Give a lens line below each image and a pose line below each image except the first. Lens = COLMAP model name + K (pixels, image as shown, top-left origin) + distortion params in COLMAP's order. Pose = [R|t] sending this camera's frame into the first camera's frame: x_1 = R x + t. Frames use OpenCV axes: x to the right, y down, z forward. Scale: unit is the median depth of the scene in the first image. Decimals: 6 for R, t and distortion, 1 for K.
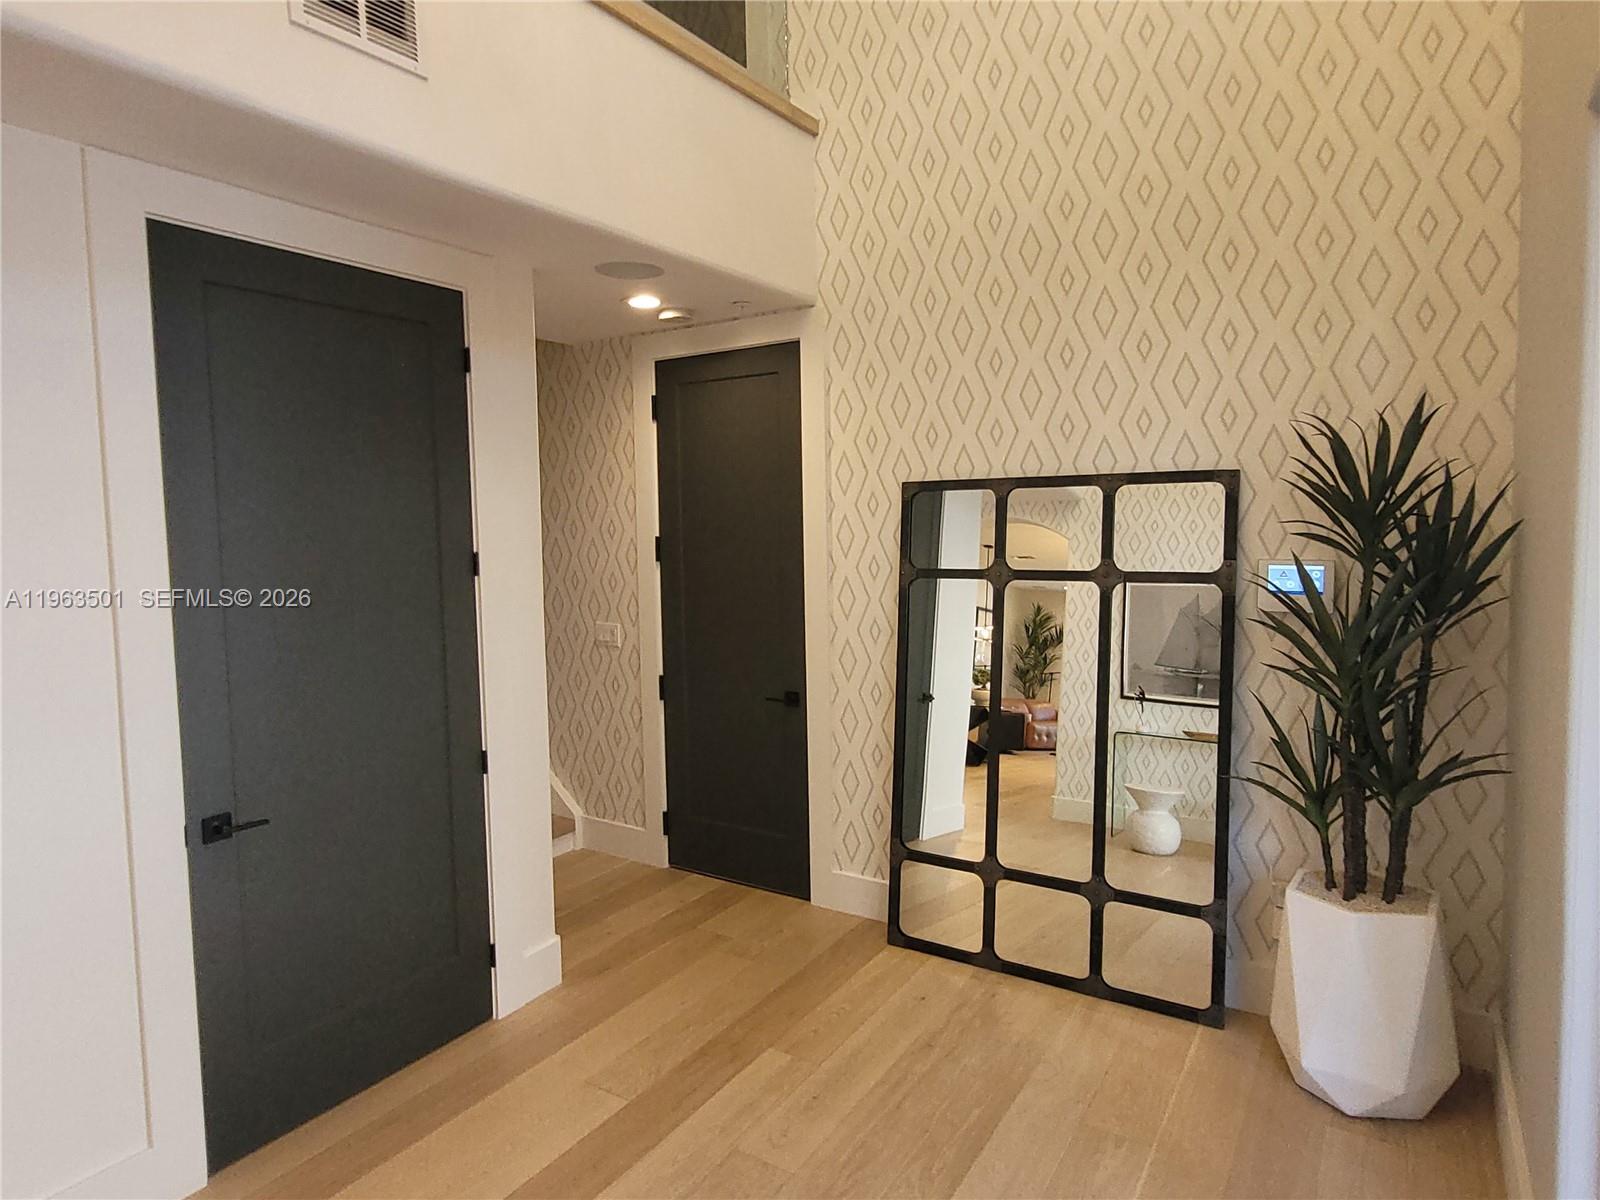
lens RADIAL K [[941.4, 0, 781.9], [0, 941.4, 585.4], [0, 0, 1]] dist [-0.004224, 0.000675]
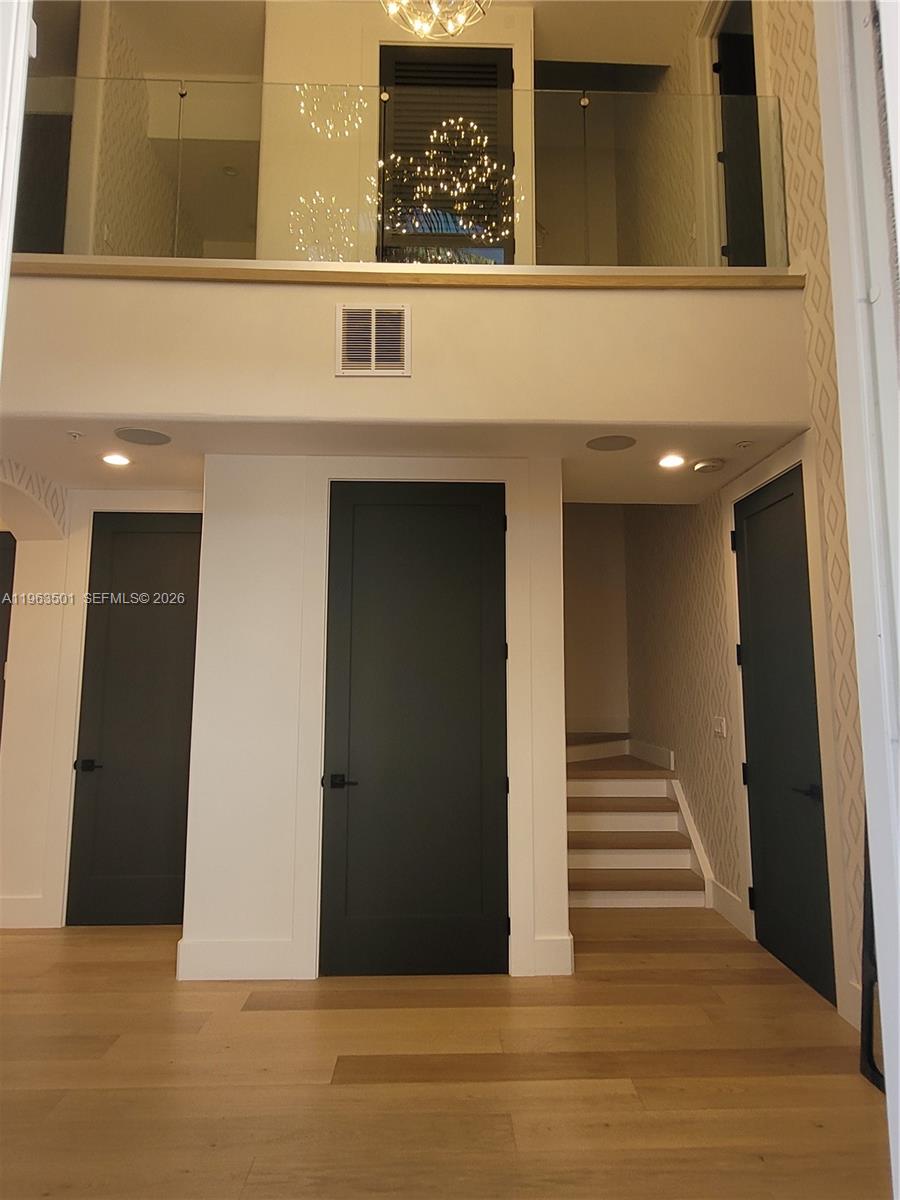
lens RADIAL K [[706.0, 0, 463.5], [0, 706.0, 592.4], [0, 0, 1]] dist [-0.004224, 0.000675]
pose [[0.569071, -0.083761, -0.818011, 0.527576], [-0.069662, 0.986311, -0.149456, 0.053959], [0.819332, 0.142035, 0.555446, 0.254892]]
